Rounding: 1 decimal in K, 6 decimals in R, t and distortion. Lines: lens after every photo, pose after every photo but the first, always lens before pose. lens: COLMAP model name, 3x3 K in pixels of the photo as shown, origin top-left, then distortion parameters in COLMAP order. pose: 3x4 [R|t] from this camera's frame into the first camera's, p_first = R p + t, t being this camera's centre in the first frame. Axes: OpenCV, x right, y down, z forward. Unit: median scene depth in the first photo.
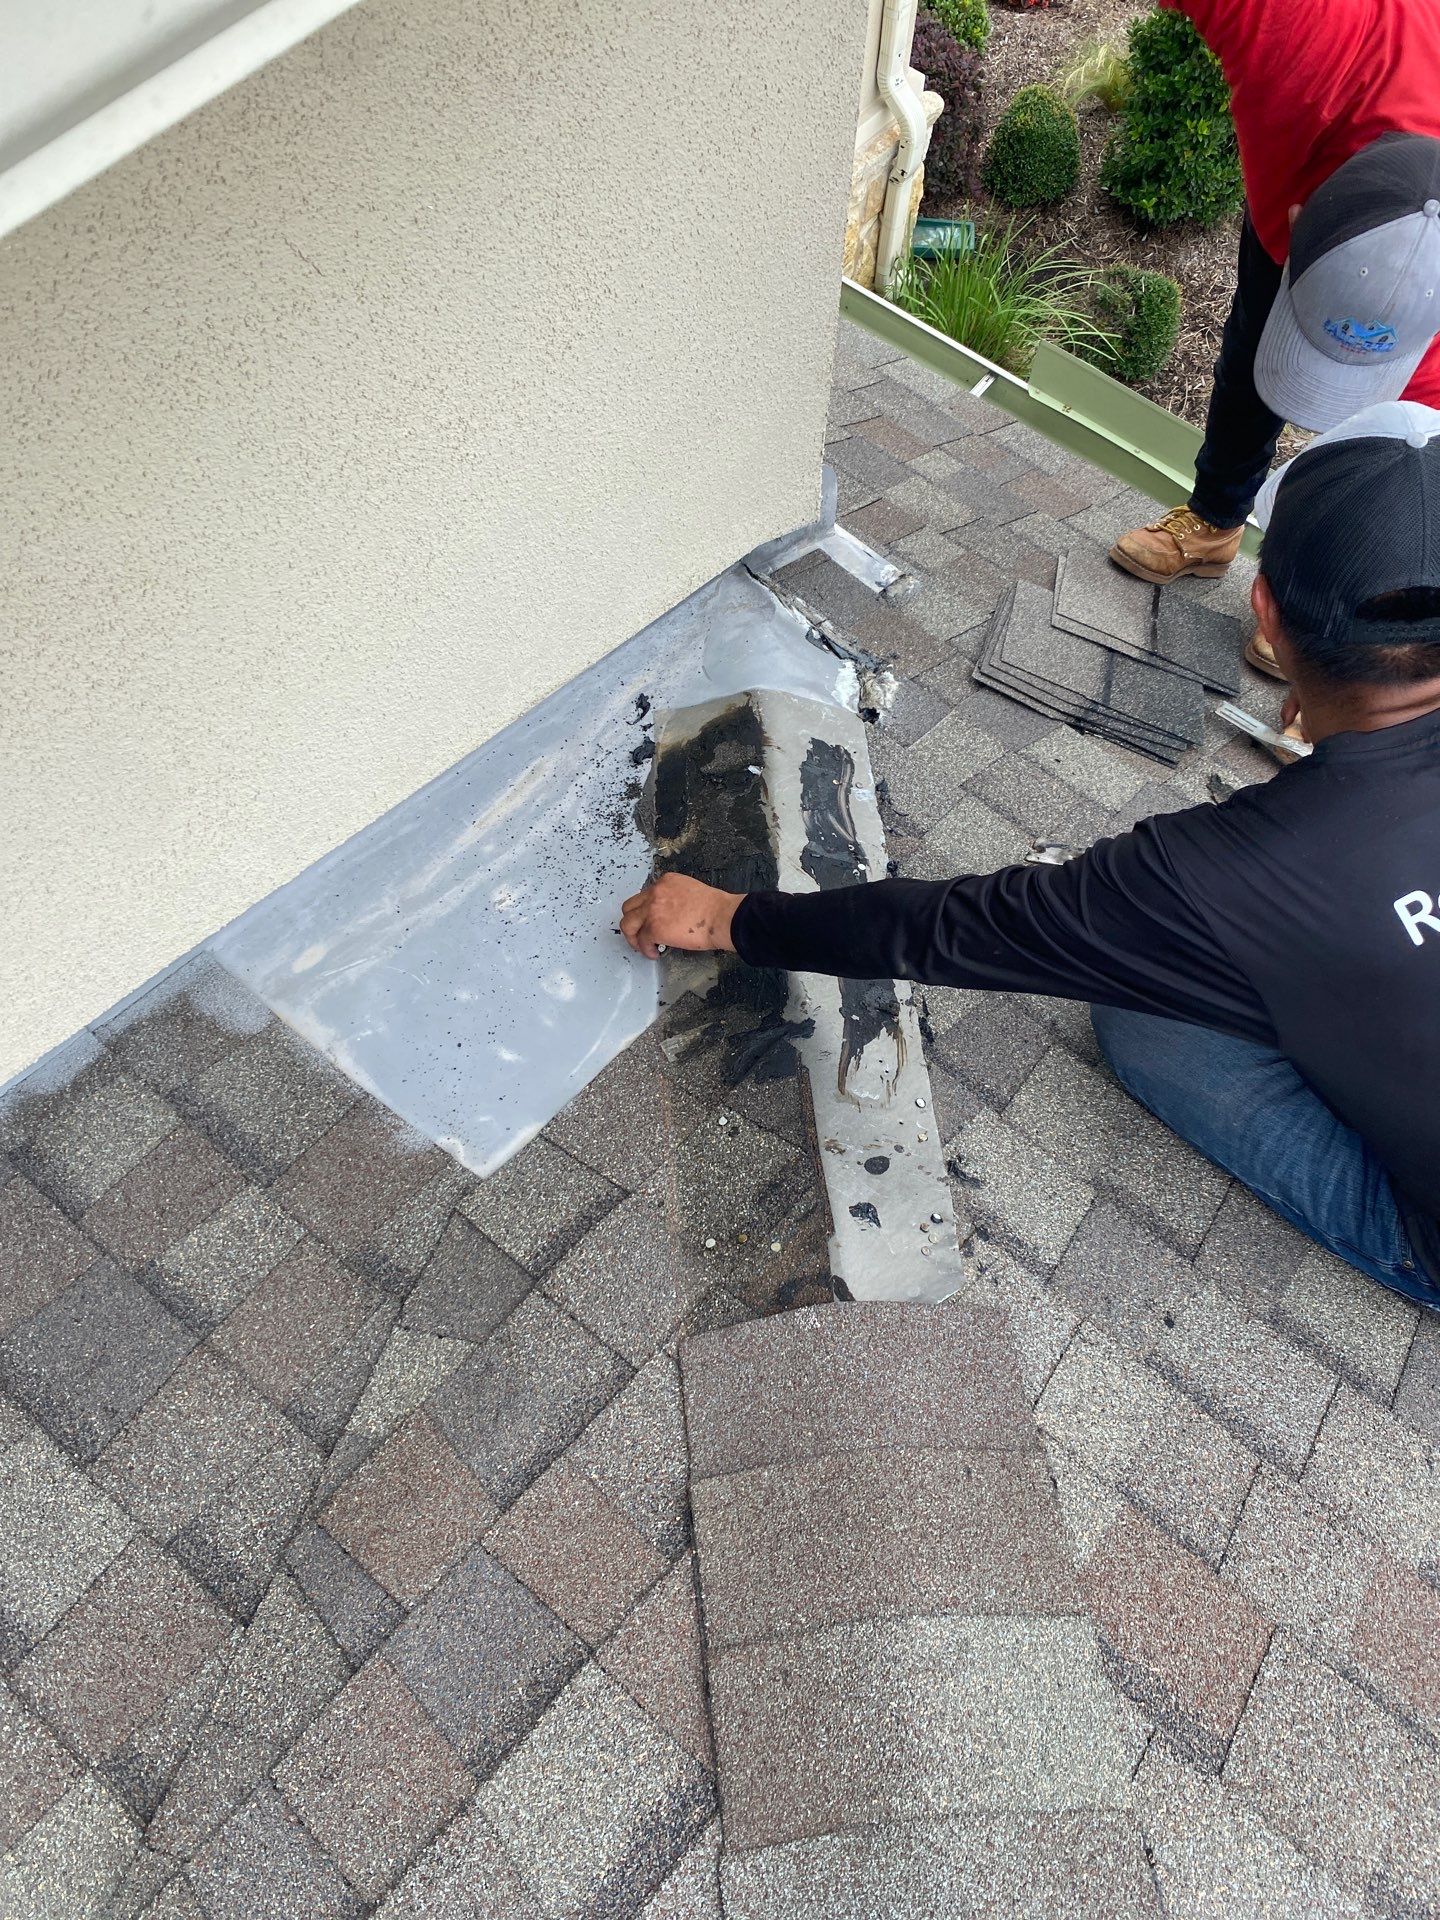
lens RADIAL K [[1471.9, 0, 709.9], [0, 1471.9, 955.1], [0, 0, 1]] dist [0.014476, -0.027055]
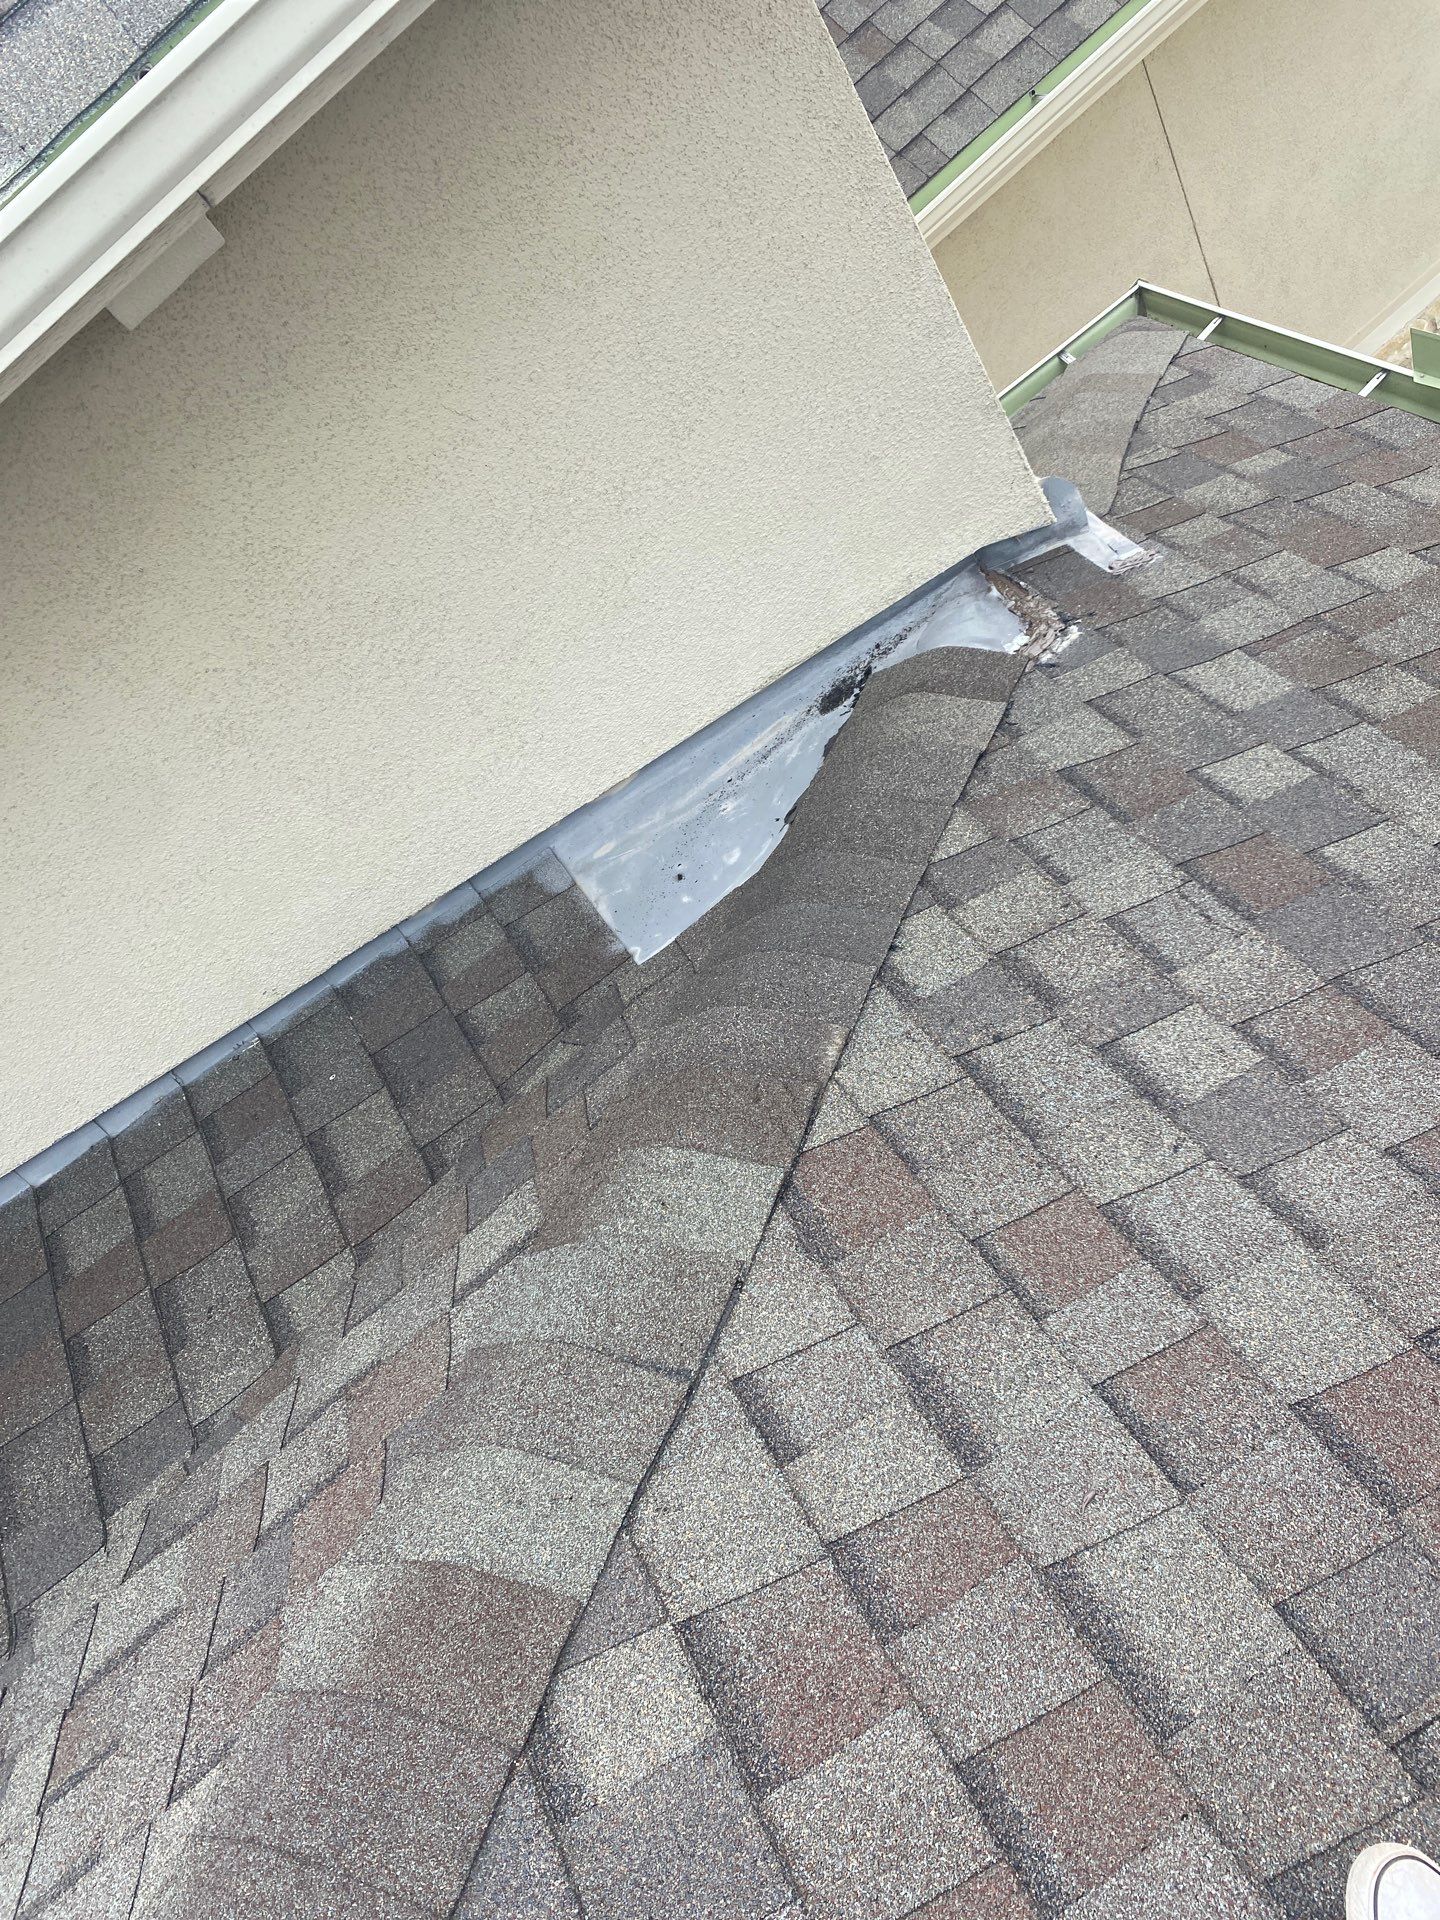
lens RADIAL K [[1471.9, 0, 714.5], [0, 1471.9, 964.2], [0, 0, 1]] dist [0.014476, -0.027055]
pose [[0.811167, -0.024436, -0.584304, 0.854481], [-0.037090, 0.994966, -0.093101, 0.308714], [0.583638, 0.097193, 0.806177, -0.198979]]
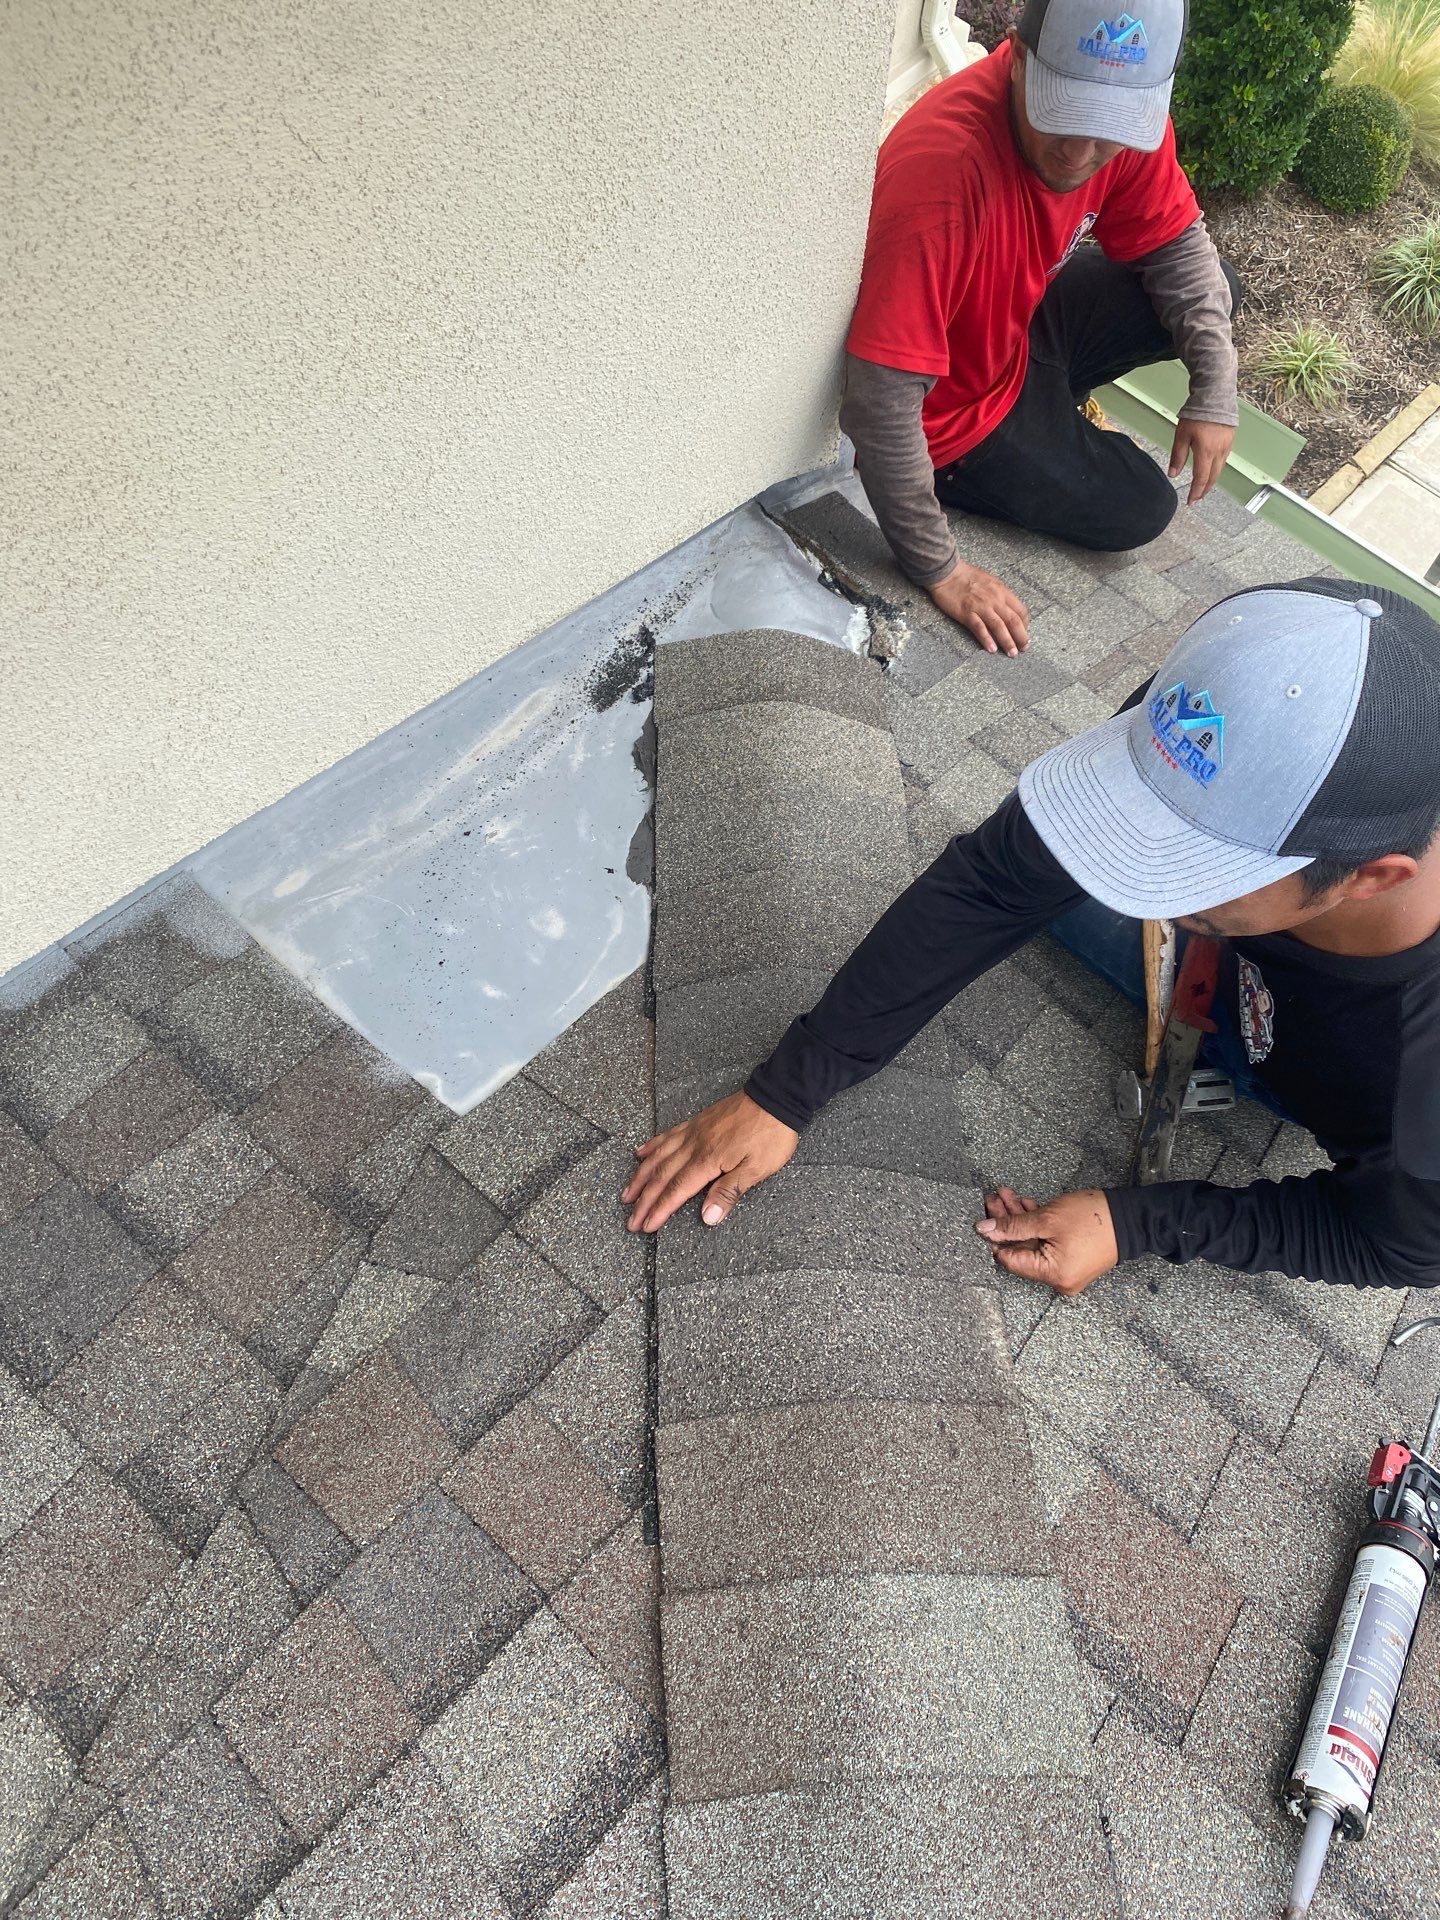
lens RADIAL K [[1471.9, 0, 734.2], [0, 1471.9, 950.3], [0, 0, 1]] dist [0.014476, -0.027055]
pose [[0.999034, 0.042168, 0.012395, 0.011425], [-0.042438, 0.998849, 0.022352, 0.014211], [-0.011438, -0.022856, 0.999673, 0.026732]]
